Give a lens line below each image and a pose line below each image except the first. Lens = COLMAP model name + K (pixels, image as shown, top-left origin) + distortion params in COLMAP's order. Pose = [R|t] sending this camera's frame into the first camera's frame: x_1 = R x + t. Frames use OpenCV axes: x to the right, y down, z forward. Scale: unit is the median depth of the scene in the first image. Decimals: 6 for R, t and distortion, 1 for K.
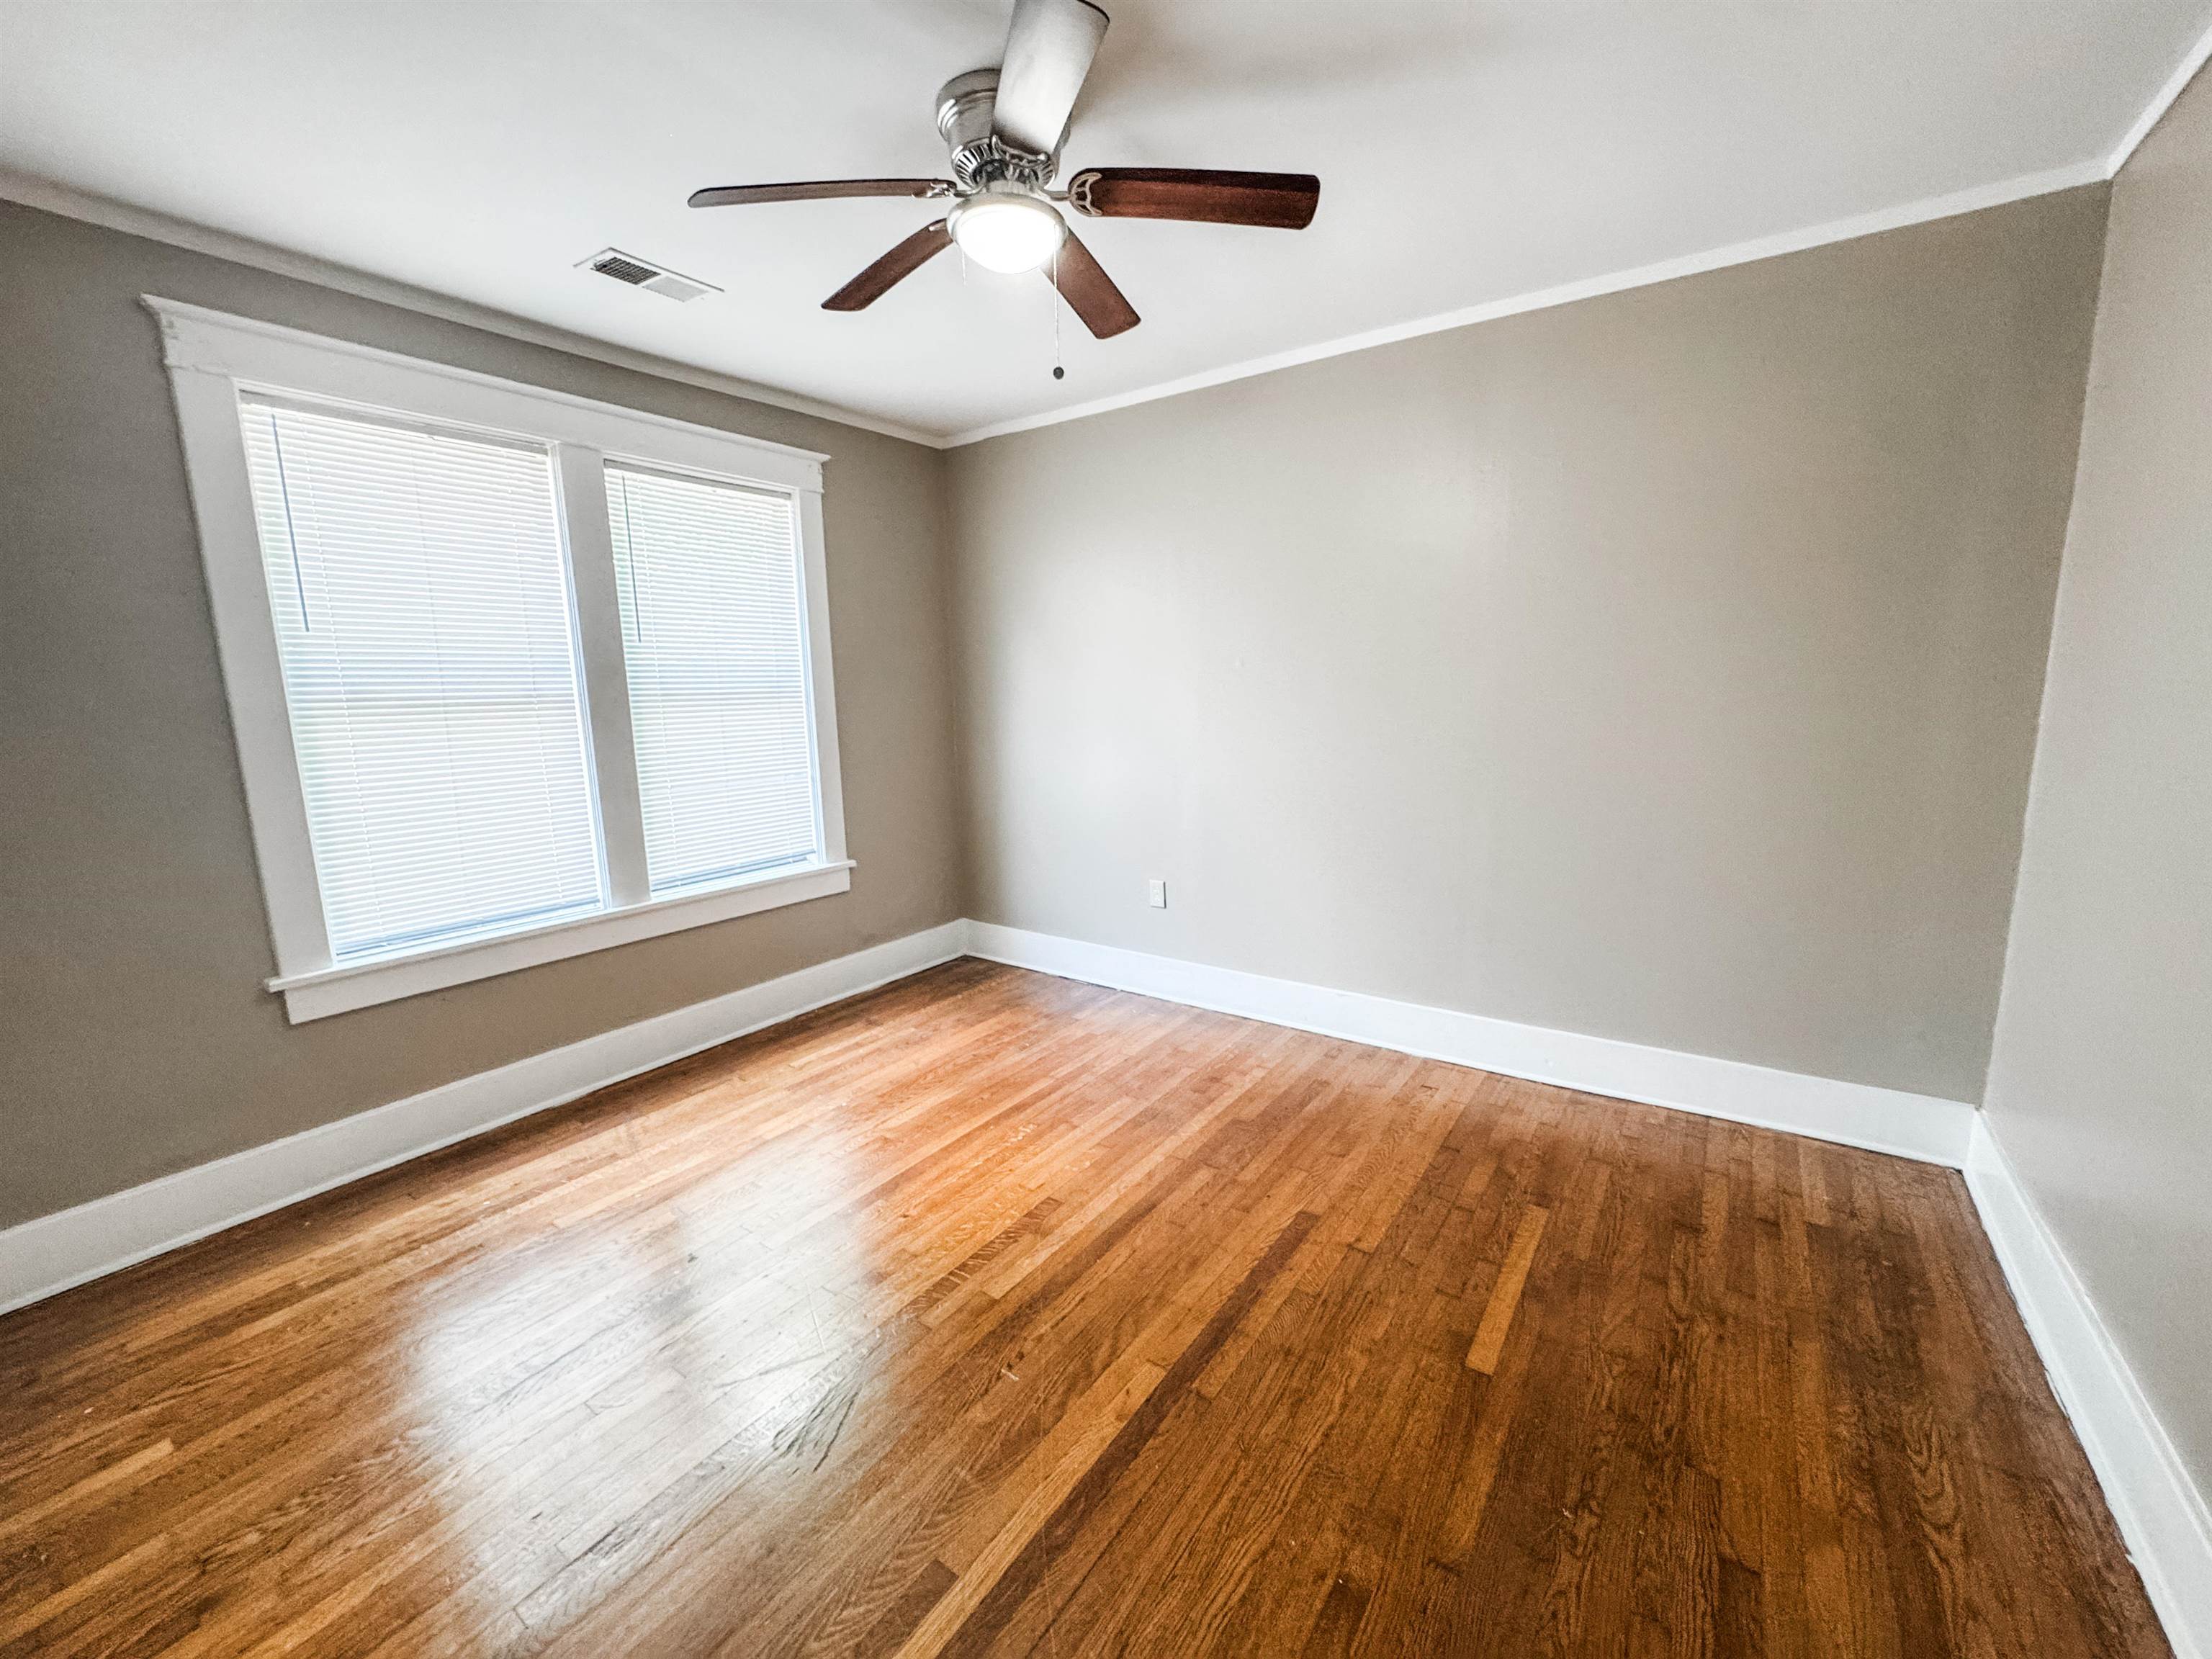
lens RADIAL K [[901.9, 0, 1106.0], [0, 901.9, 829.5], [0, 0, 1]] dist [0.000860, 0.000119]
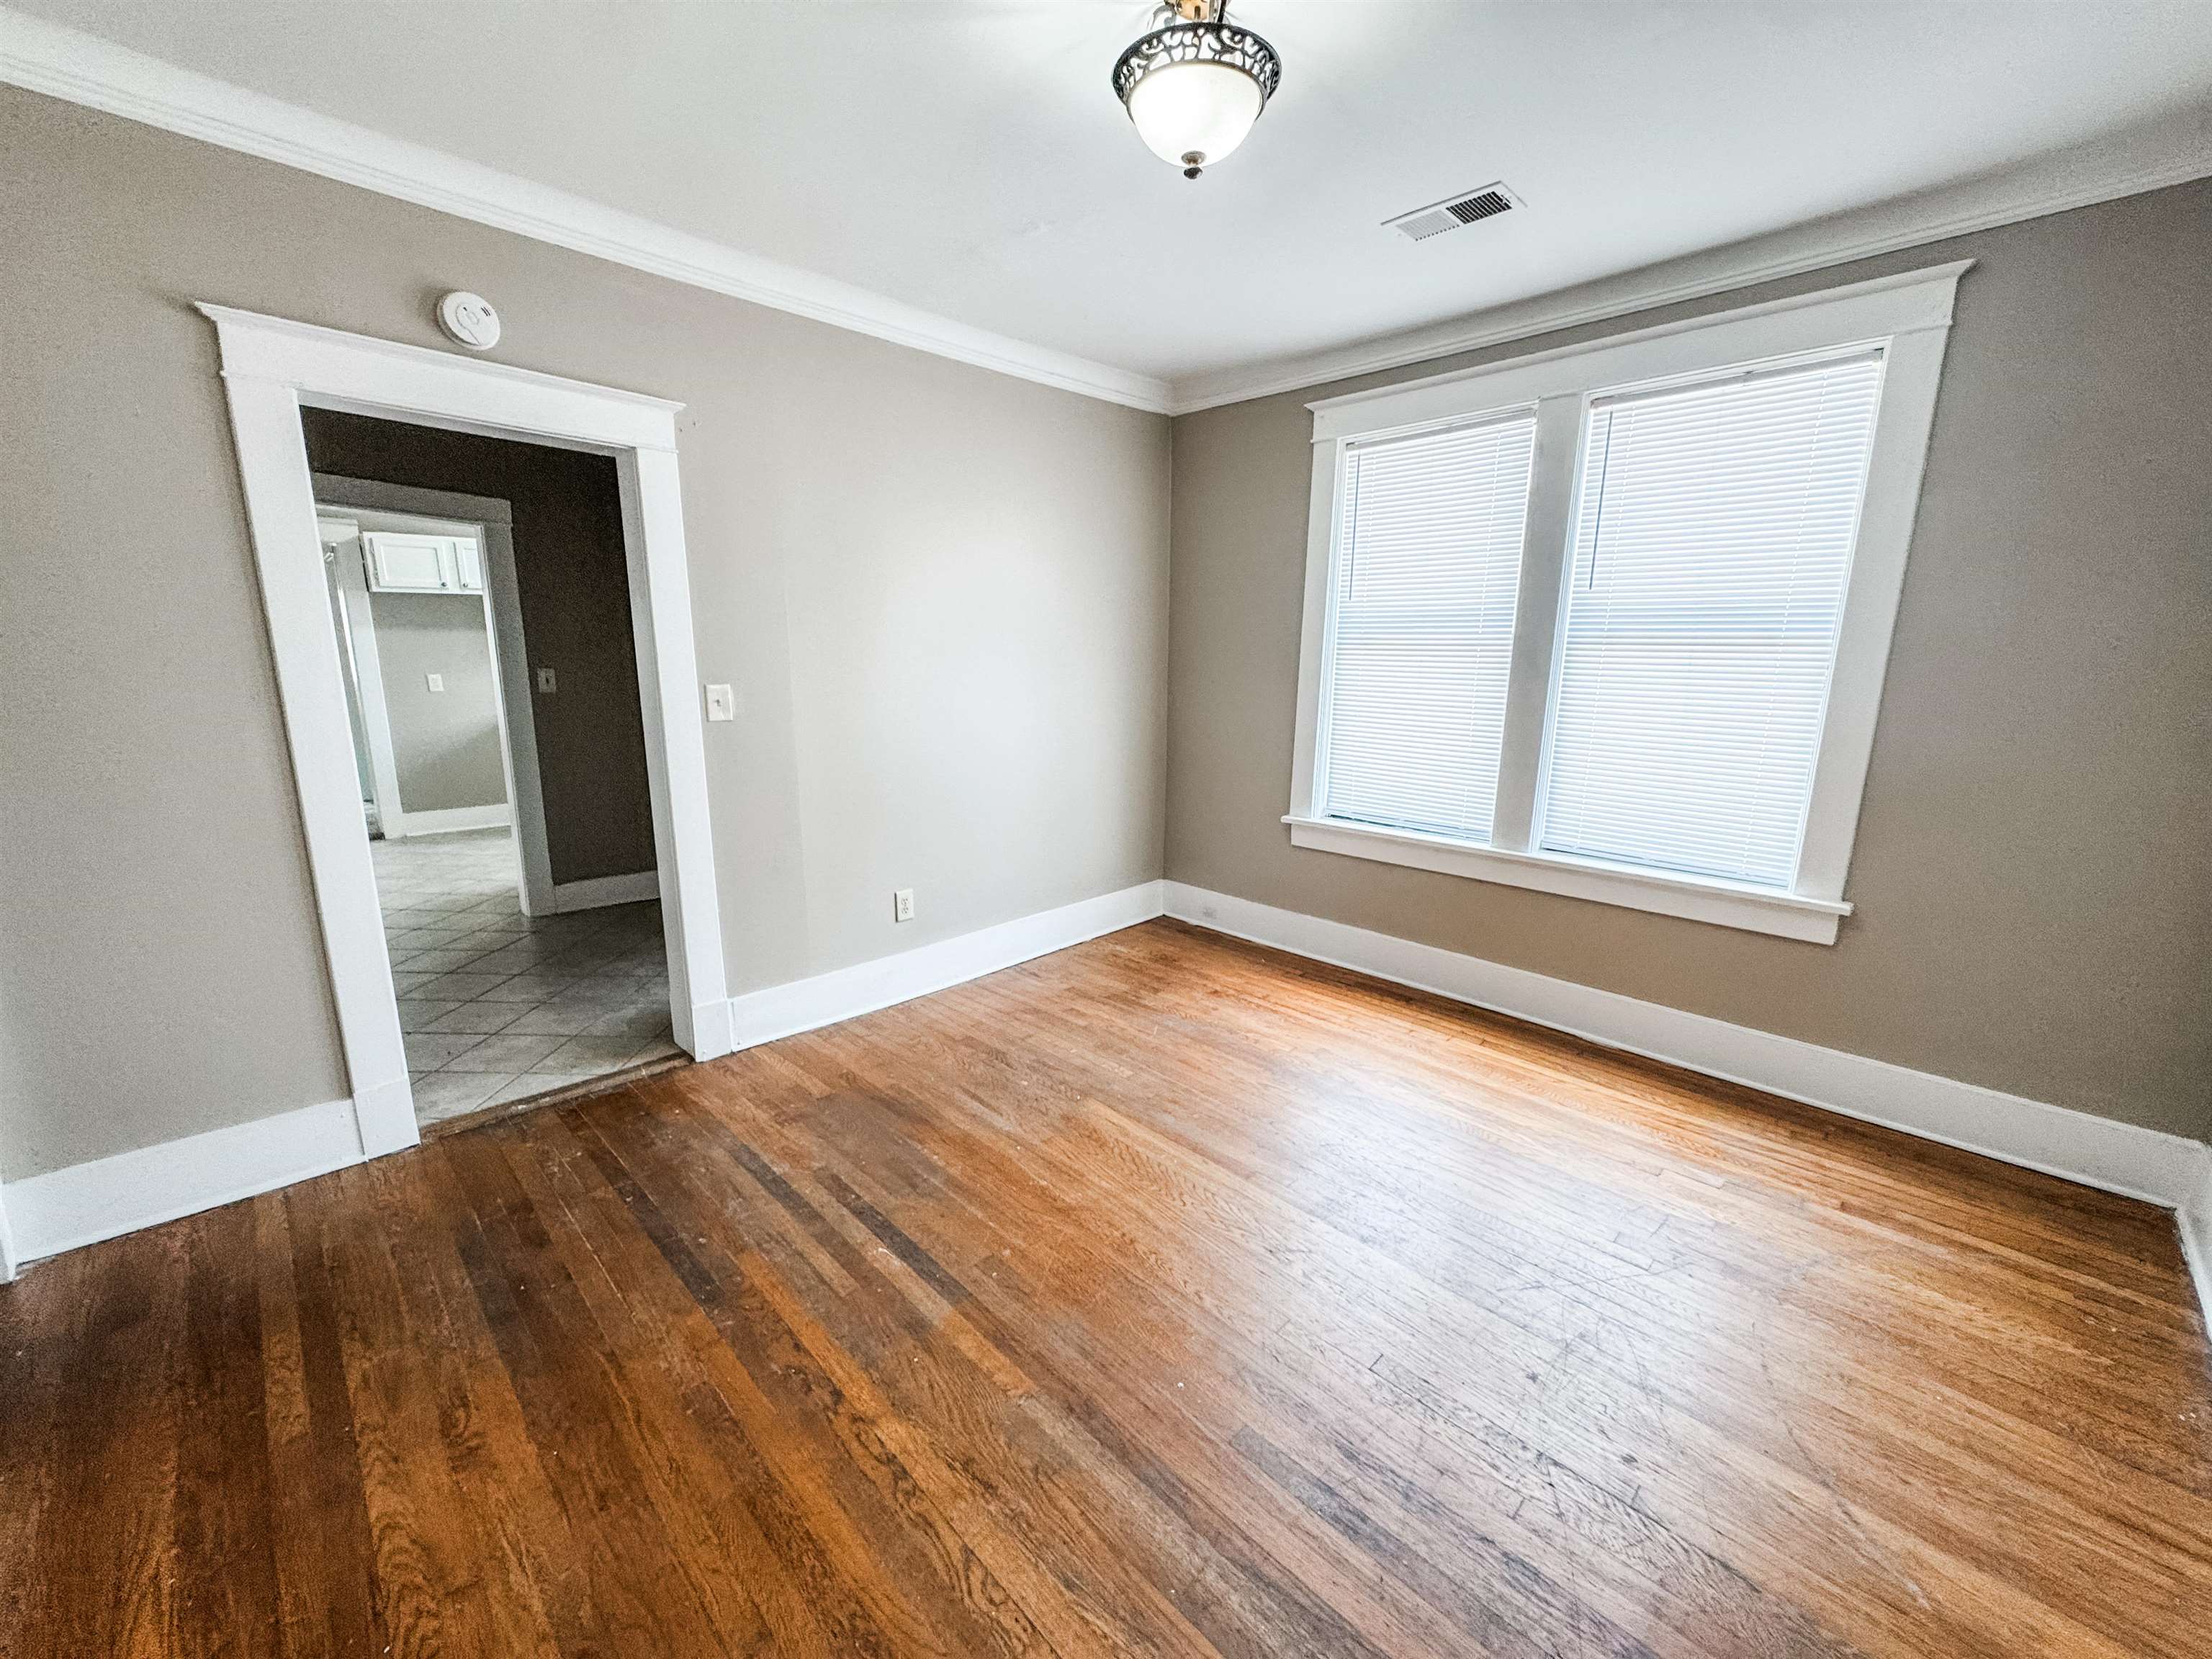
lens RADIAL K [[872.1, 0, 1106.0], [0, 872.1, 829.5], [0, 0, 1]] dist [0.002090, 0.000382]
pose [[-0.141298, 0.225575, -0.963925, 0.497336], [-0.157273, 0.956213, 0.246824, -0.112872], [0.977395, 0.186475, -0.099634, 0.639537]]
